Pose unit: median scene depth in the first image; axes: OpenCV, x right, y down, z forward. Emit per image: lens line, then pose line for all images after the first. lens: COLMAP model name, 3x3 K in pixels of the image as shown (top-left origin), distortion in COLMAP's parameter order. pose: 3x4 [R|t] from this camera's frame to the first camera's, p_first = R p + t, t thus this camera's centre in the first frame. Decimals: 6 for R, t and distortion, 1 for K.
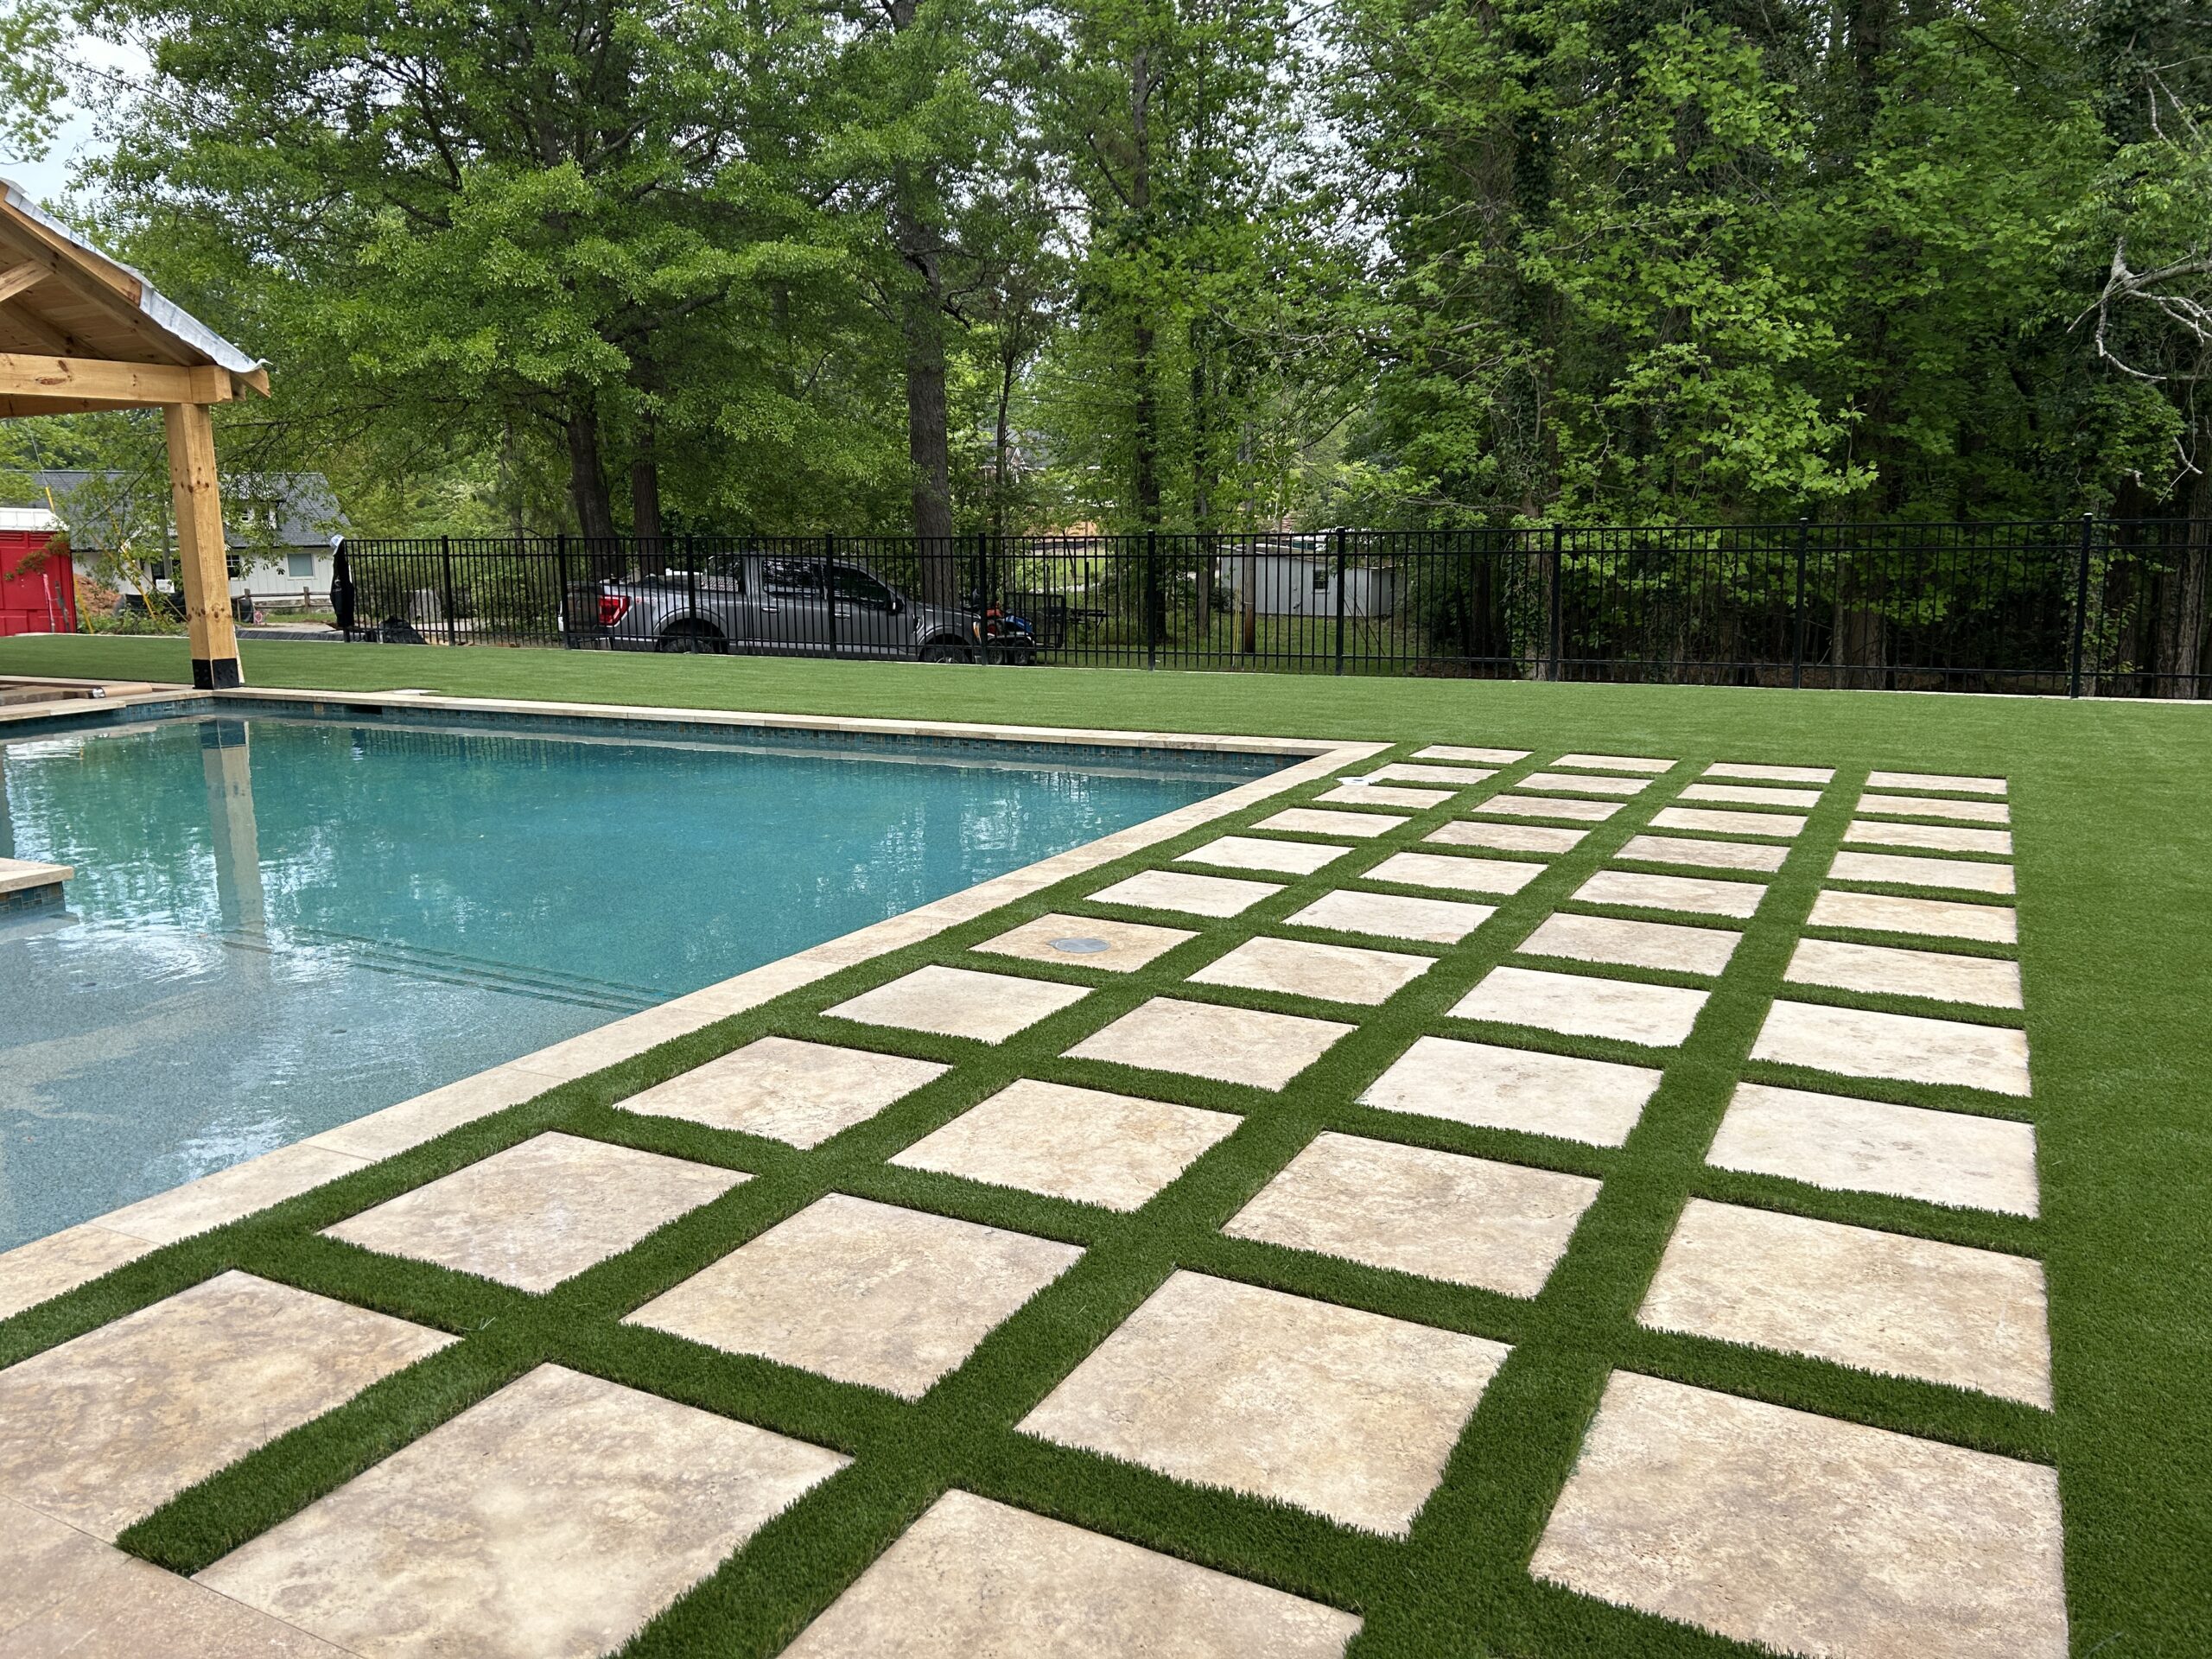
lens RADIAL K [[1699.8, 0, 1110.7], [0, 1699.8, 831.3], [0, 0, 1]] dist [0.046454, -0.041253]
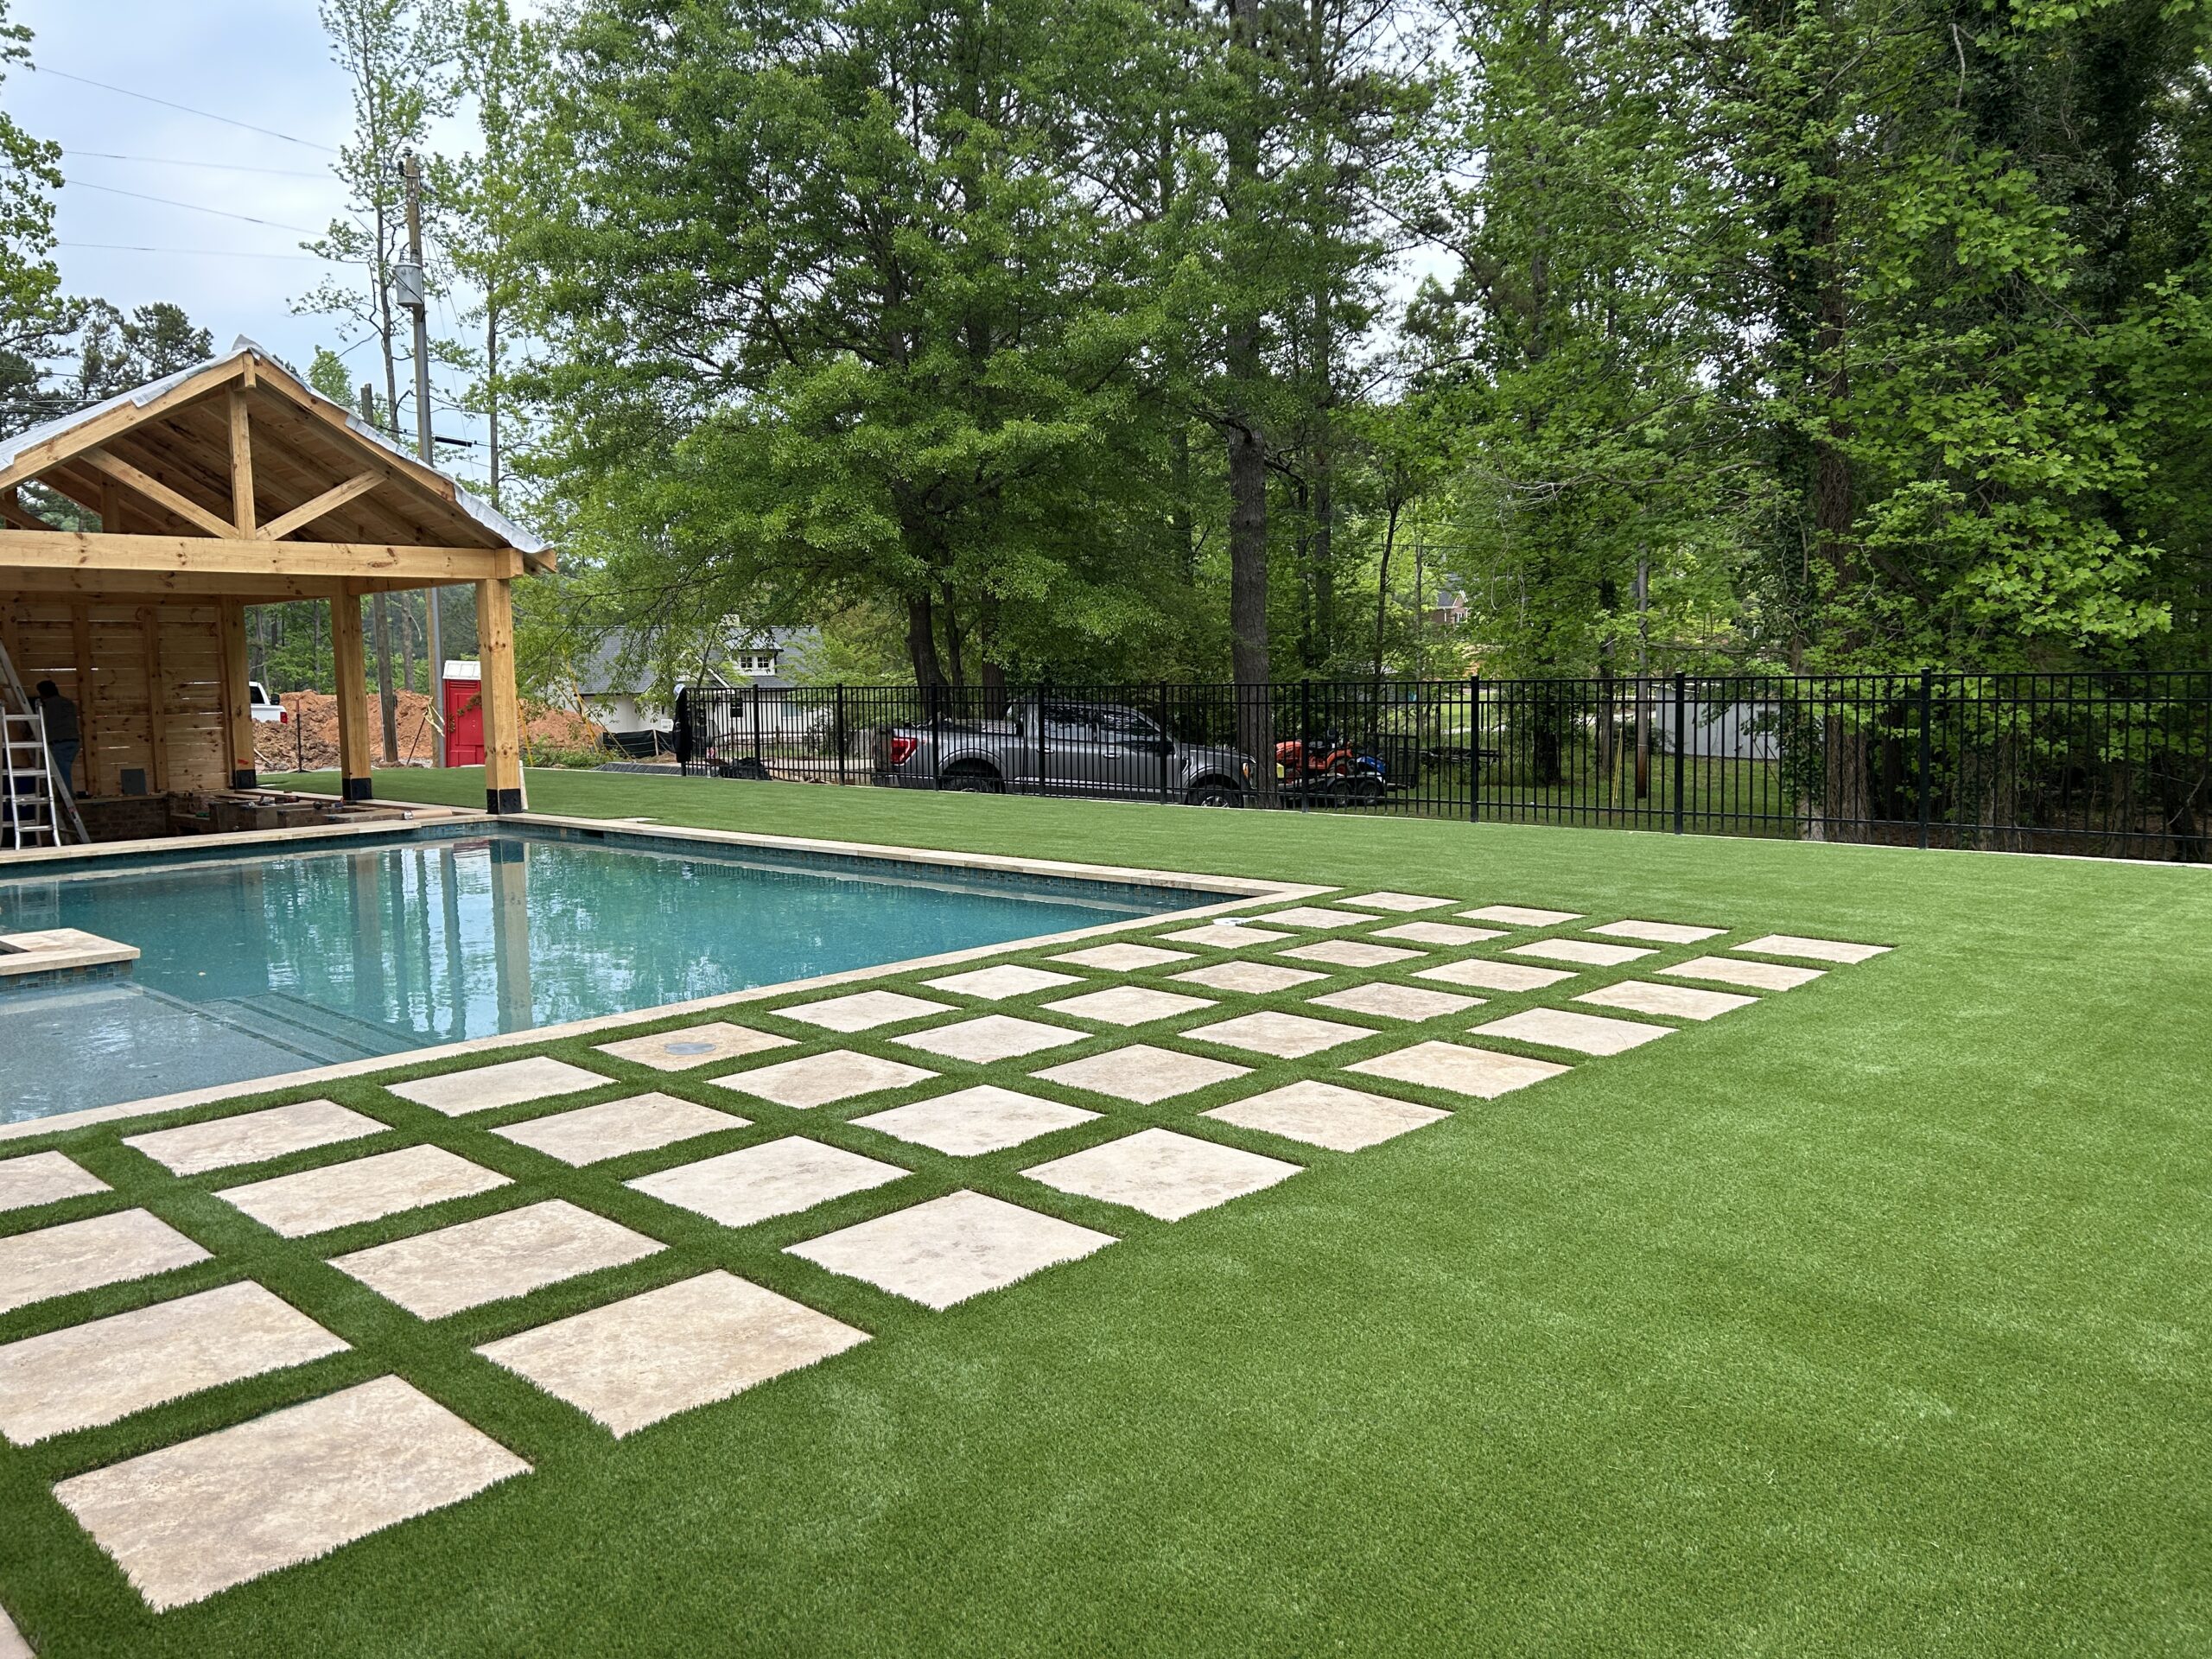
lens RADIAL K [[1699.8, 0, 1122.3], [0, 1699.8, 841.2], [0, 0, 1]] dist [0.046454, -0.041253]
pose [[0.959818, 0.025148, -0.279496, 0.178330], [-0.045874, 0.996640, -0.067862, -0.002370], [0.276850, 0.077956, 0.957746, -0.014008]]
